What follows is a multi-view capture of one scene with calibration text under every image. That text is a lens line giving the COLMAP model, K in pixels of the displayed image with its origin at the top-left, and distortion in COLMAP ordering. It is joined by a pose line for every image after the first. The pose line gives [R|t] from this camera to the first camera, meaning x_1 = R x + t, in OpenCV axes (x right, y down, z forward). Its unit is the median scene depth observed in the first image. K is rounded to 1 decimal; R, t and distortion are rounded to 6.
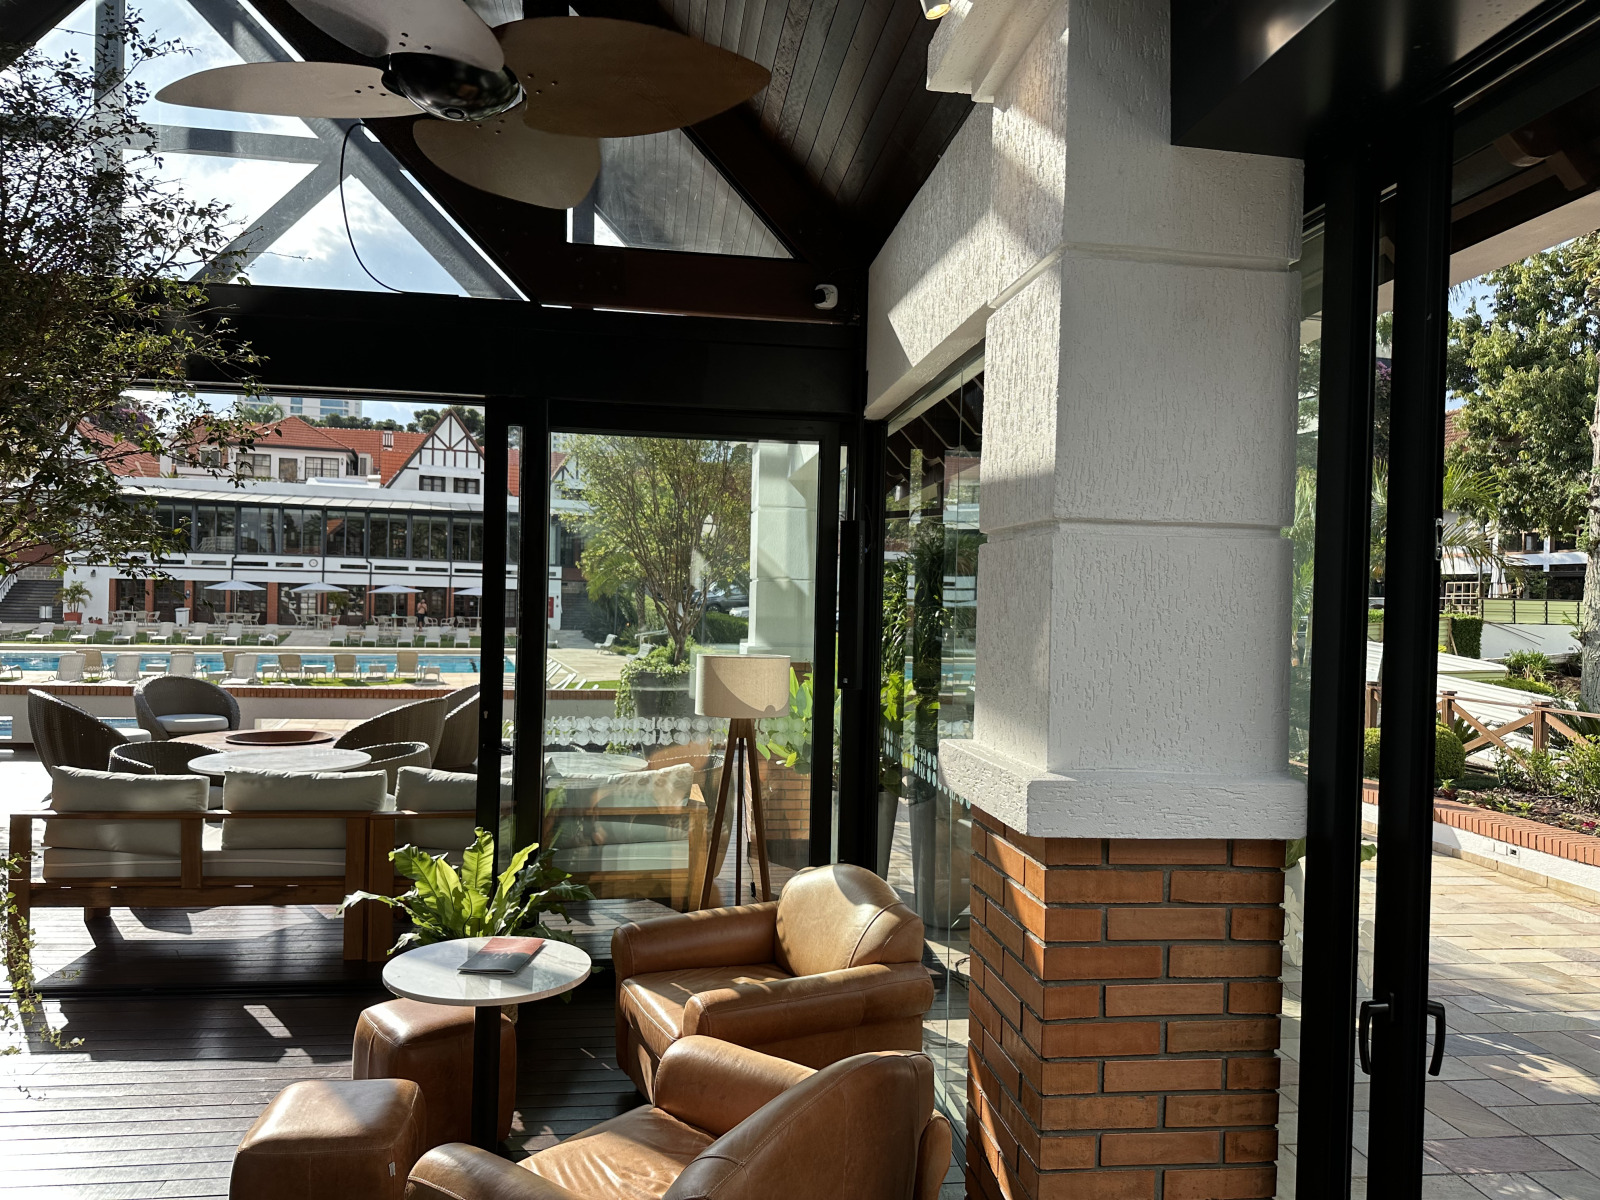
lens RADIAL K [[1139.4, 0, 798.0], [0, 1139.4, 606.8], [0, 0, 1]] dist [0.009938, -0.004855]
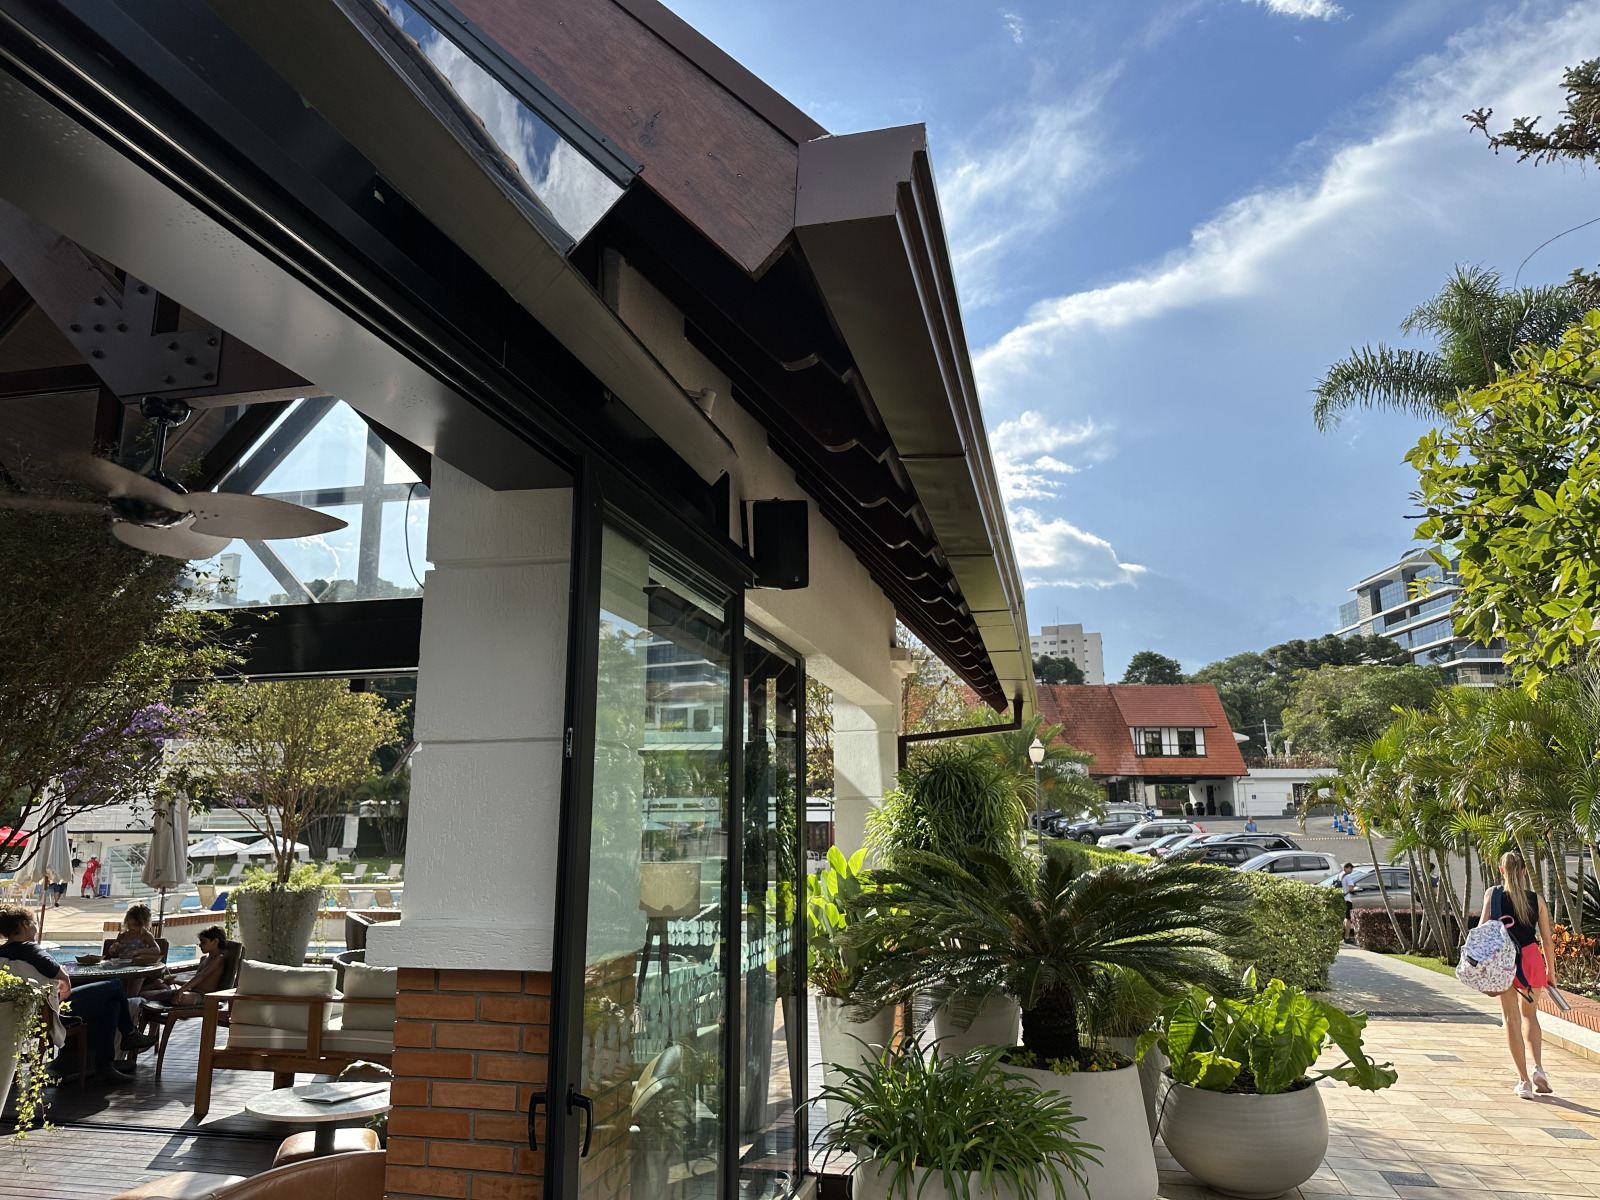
lens RADIAL K [[1139.4, 0, 803.1], [0, 1139.4, 598.7], [0, 0, 1]] dist [0.009938, -0.004855]
pose [[0.936133, -0.095774, -0.338353, 1.194539], [0.023556, 0.977114, -0.211407, 0.063041], [0.350856, 0.189935, 0.916965, -0.214492]]
